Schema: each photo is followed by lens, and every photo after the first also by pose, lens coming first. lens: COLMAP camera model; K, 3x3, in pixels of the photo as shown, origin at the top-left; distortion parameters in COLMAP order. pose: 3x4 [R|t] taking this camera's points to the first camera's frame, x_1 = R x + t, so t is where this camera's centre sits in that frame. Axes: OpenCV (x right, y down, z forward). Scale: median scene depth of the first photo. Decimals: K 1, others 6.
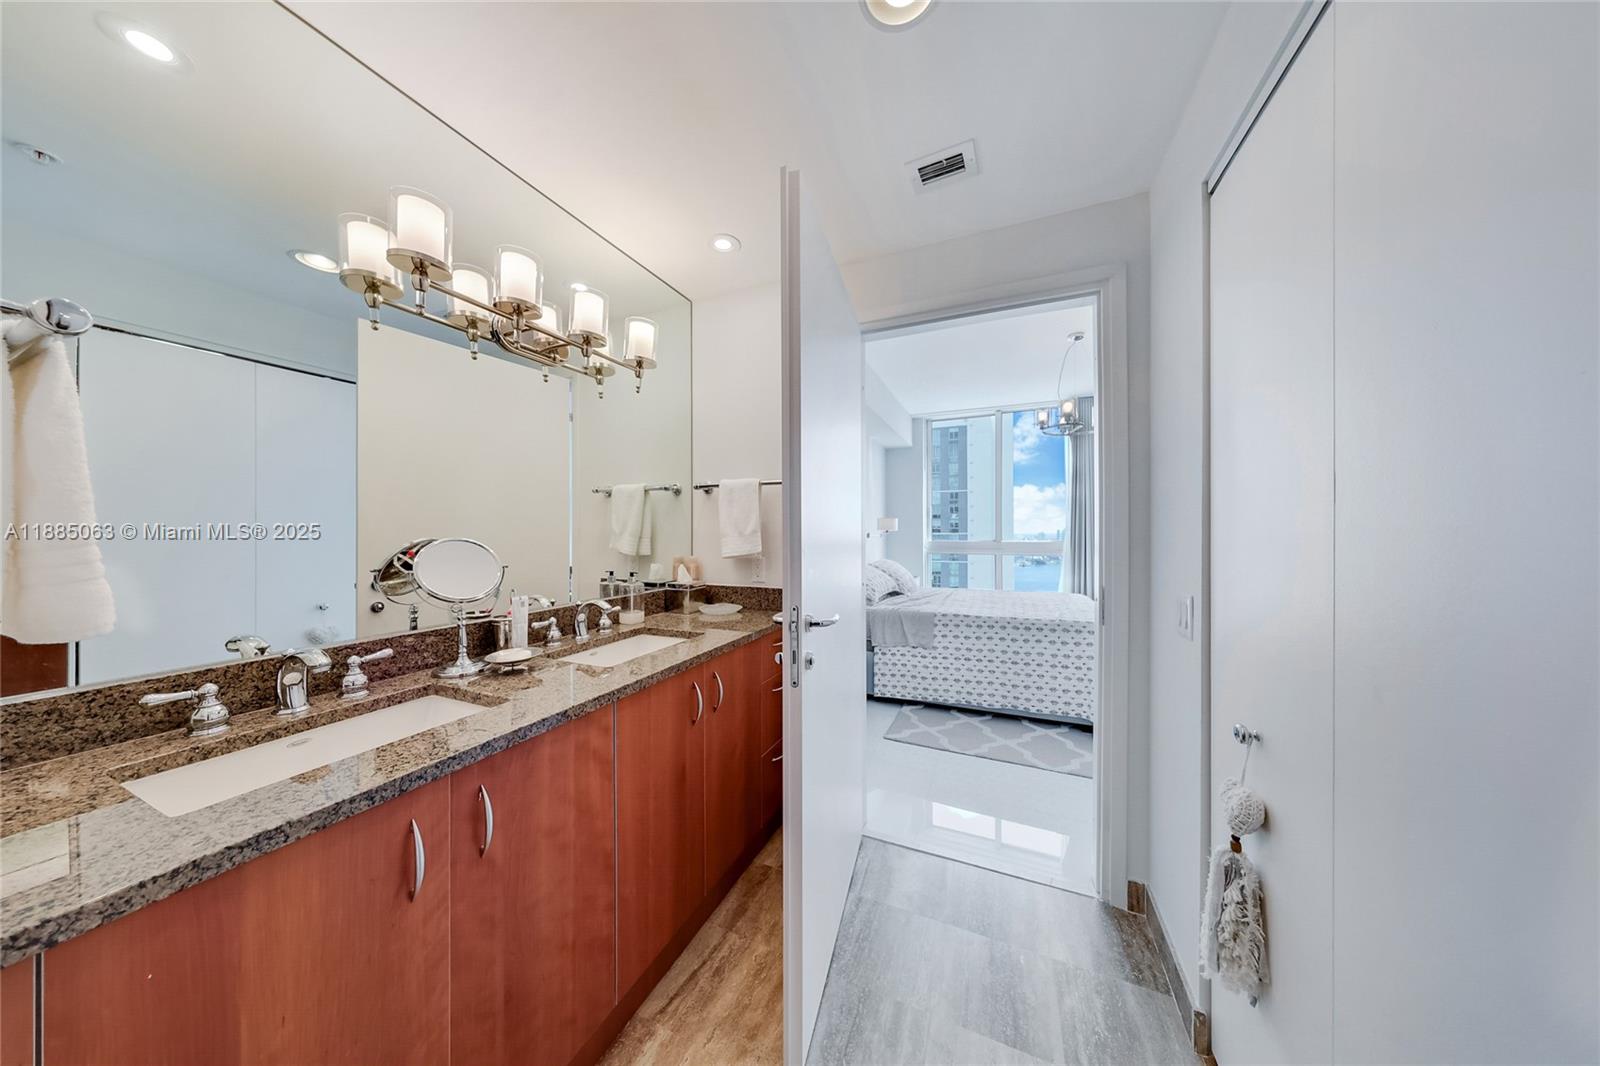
lens RADIAL K [[459.9, 0, 809.4], [0, 459.9, 535.3], [0, 0, 1]] dist [0.000545, 0.000032]
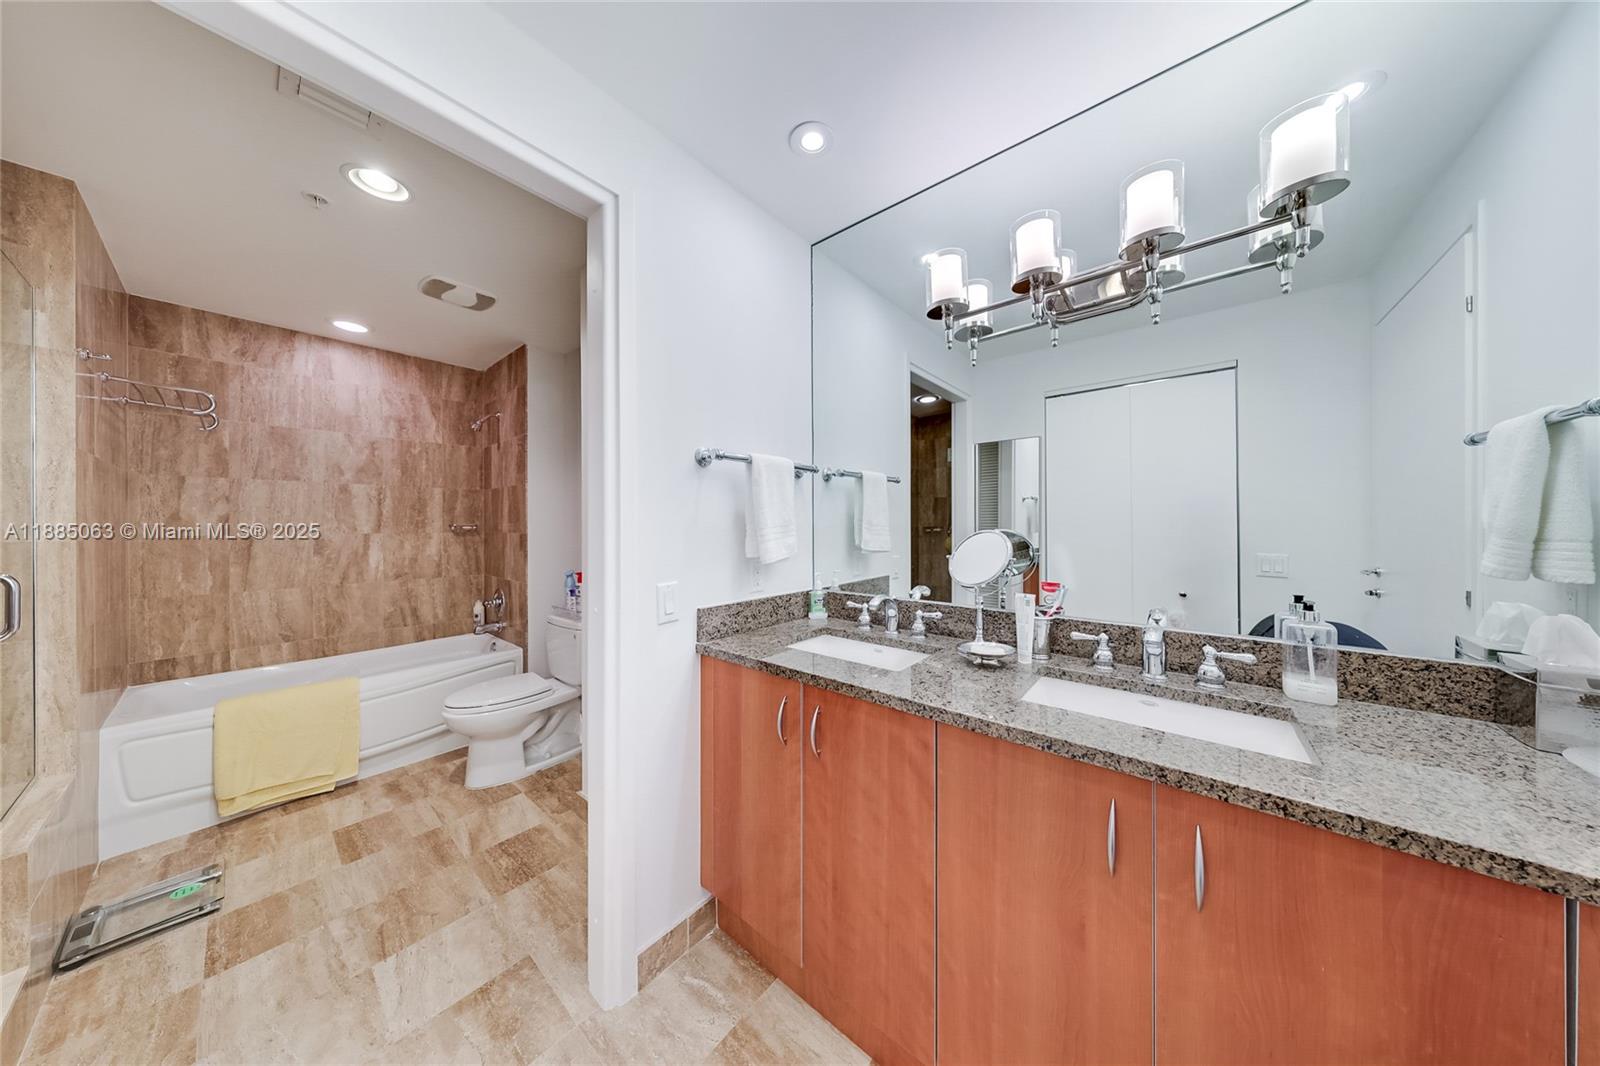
lens RADIAL K [[459.9, 0, 809.4], [0, 459.9, 535.3], [0, 0, 1]] dist [0.000545, 0.000032]
pose [[-0.286979, 0.029296, -0.957489, 0.292334], [-0.001957, 0.999512, 0.031169, -0.012927], [0.957935, 0.010819, -0.286782, 0.617548]]
